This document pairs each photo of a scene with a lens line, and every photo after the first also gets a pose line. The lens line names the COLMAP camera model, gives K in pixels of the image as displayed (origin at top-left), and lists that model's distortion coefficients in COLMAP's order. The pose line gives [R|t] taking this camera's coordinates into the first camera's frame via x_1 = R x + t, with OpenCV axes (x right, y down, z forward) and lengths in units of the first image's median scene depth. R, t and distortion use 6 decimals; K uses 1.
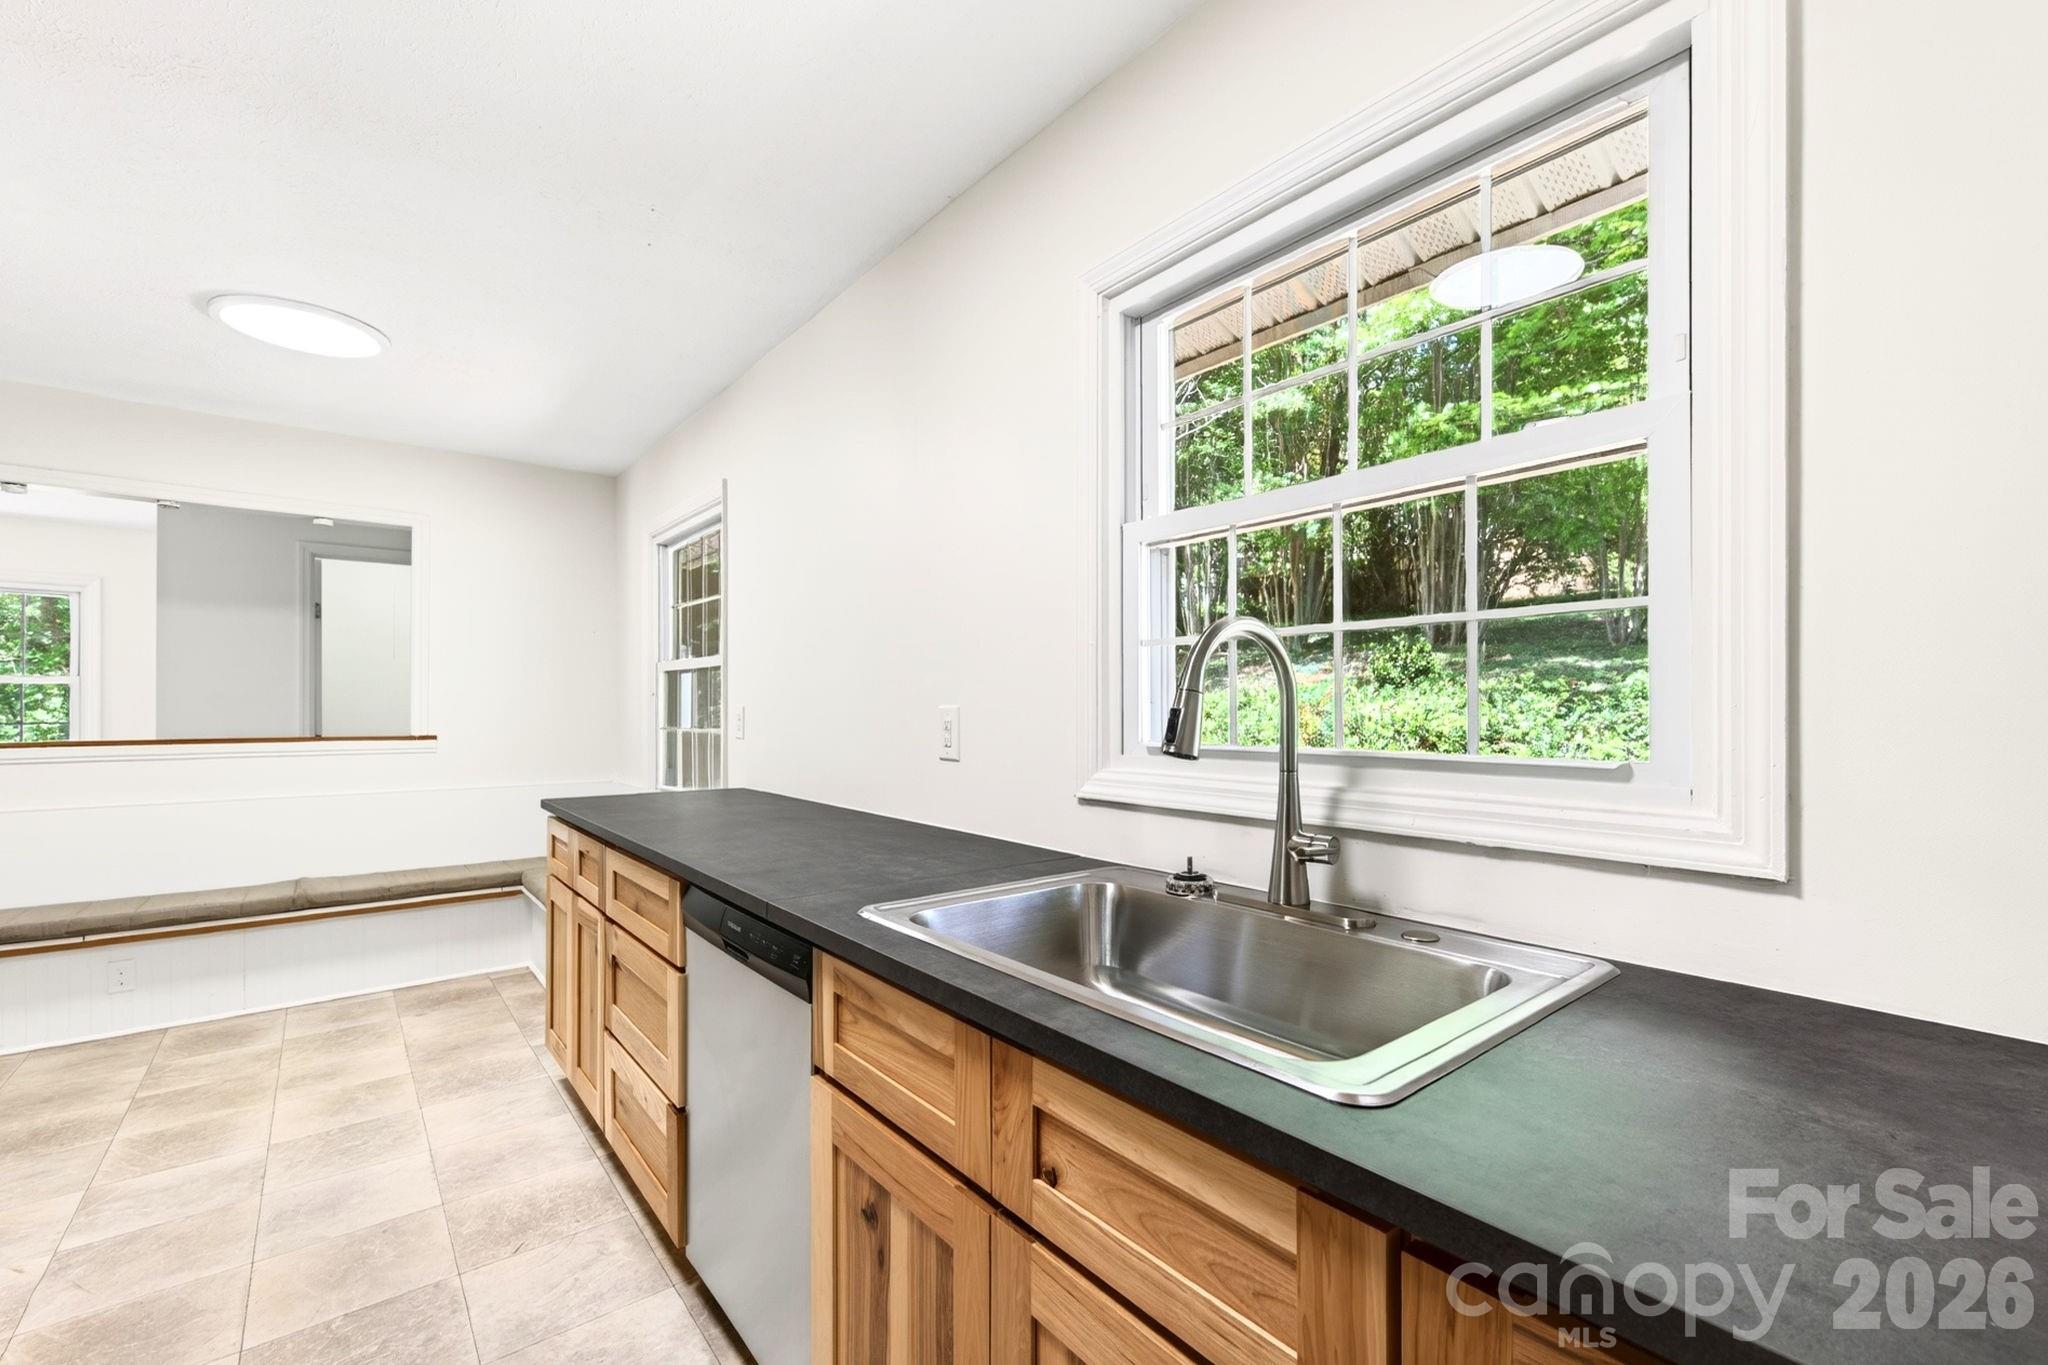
lens RADIAL K [[850.3, 0, 1068.2], [0, 850.3, 700.3], [0, 0, 1]] dist [-0.000628, -0.000248]
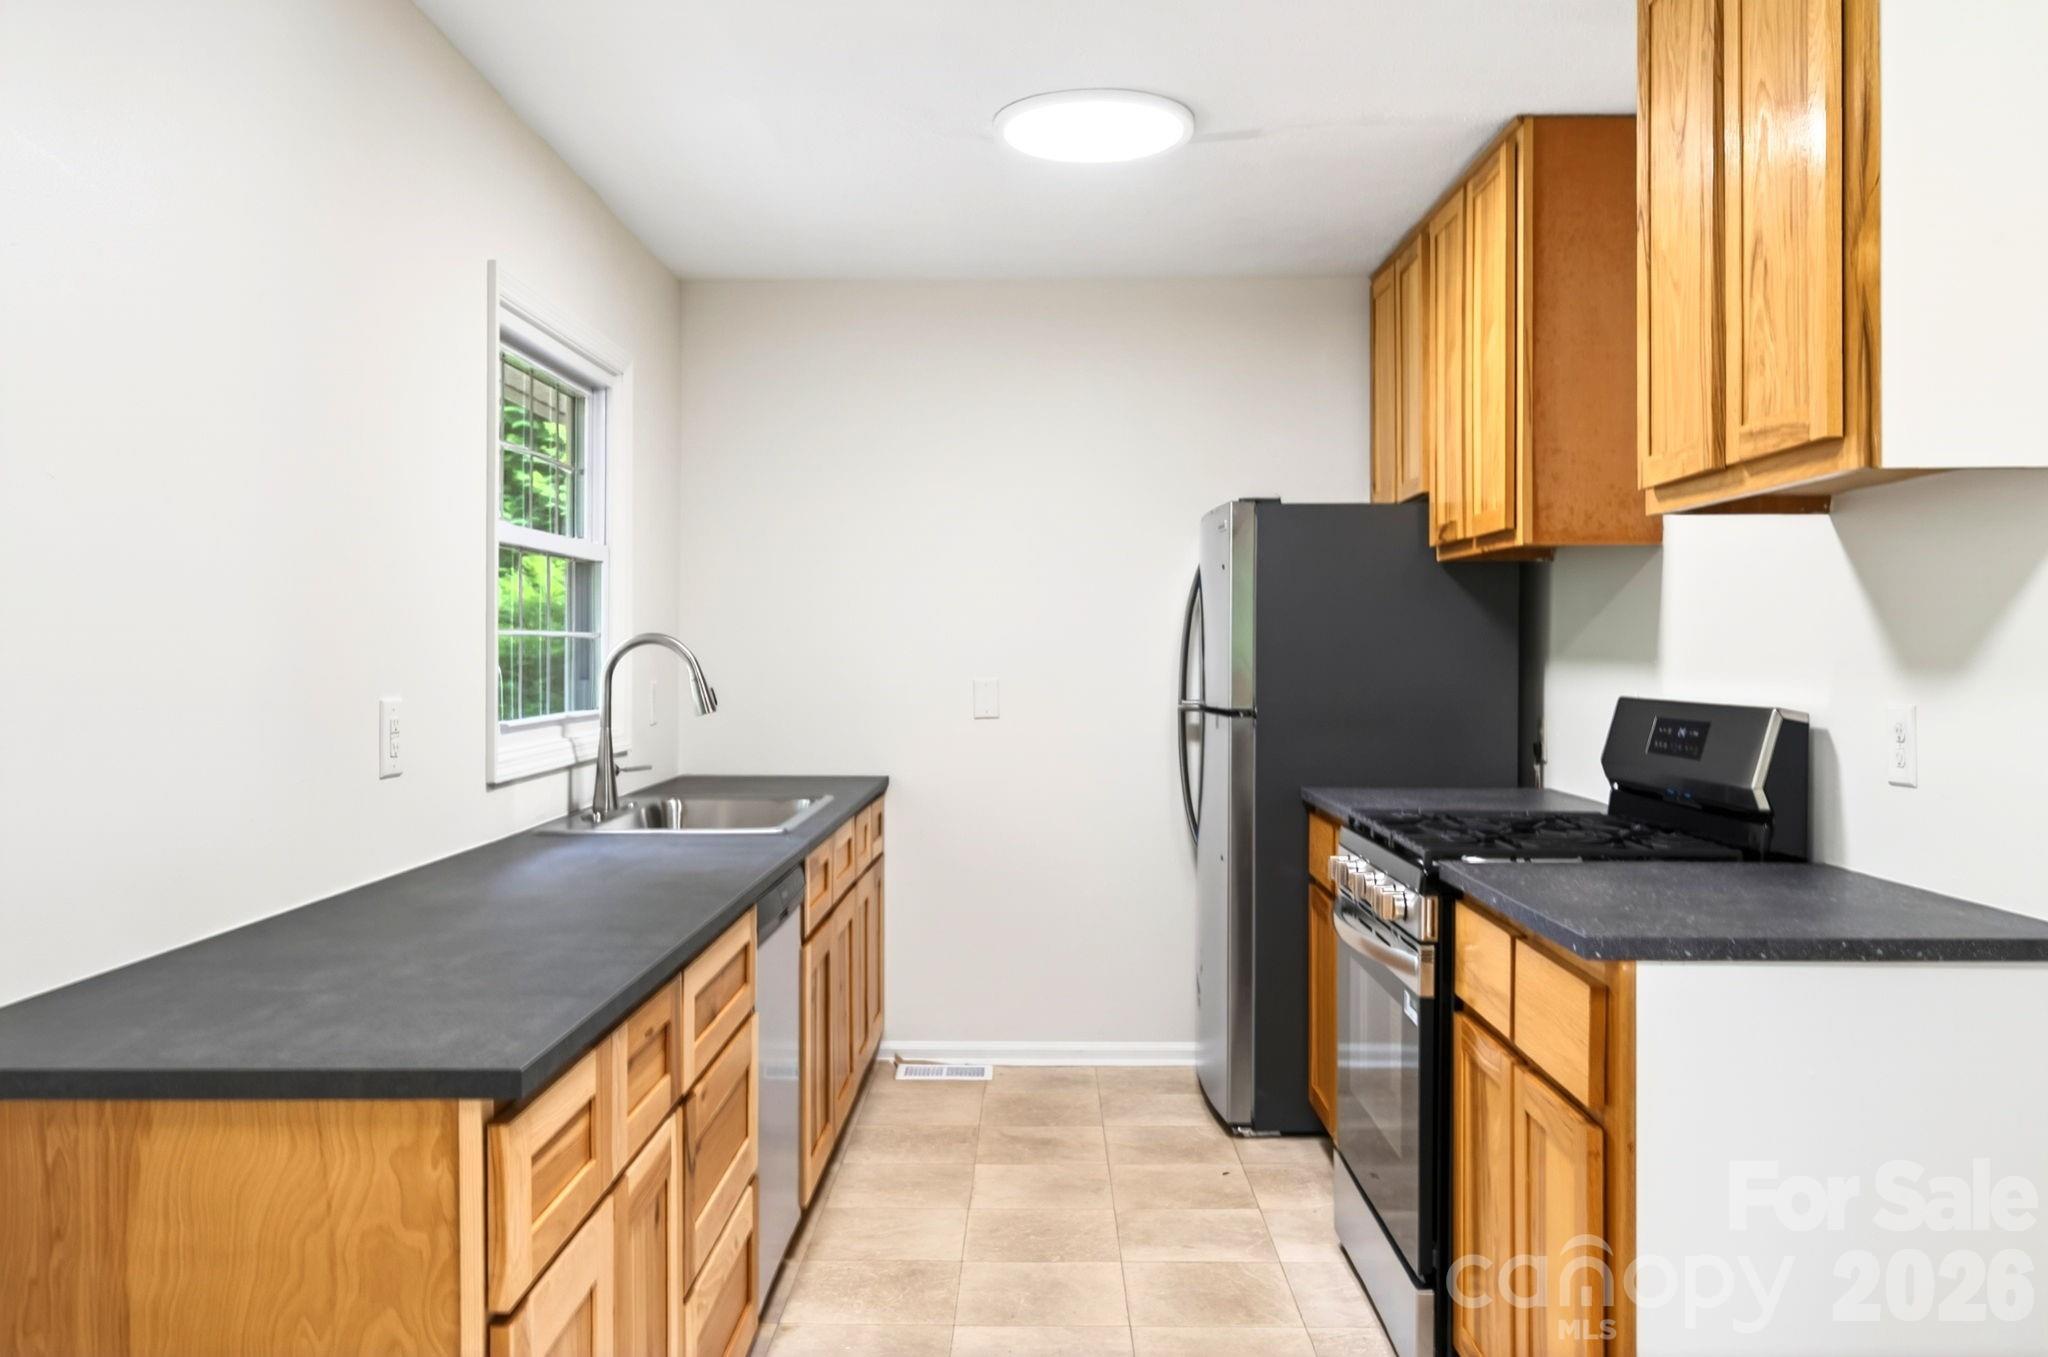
lens RADIAL K [[1677.2, 0, 1024.0], [0, 1677.2, 678.5], [0, 0, 1]] dist [-0.004256, 0.000251]
pose [[-0.749471, -0.012084, 0.661926, -1.430233], [-0.008497, 0.999927, 0.008634, -0.024161], [-0.661982, 0.000846, -0.749519, 1.683194]]
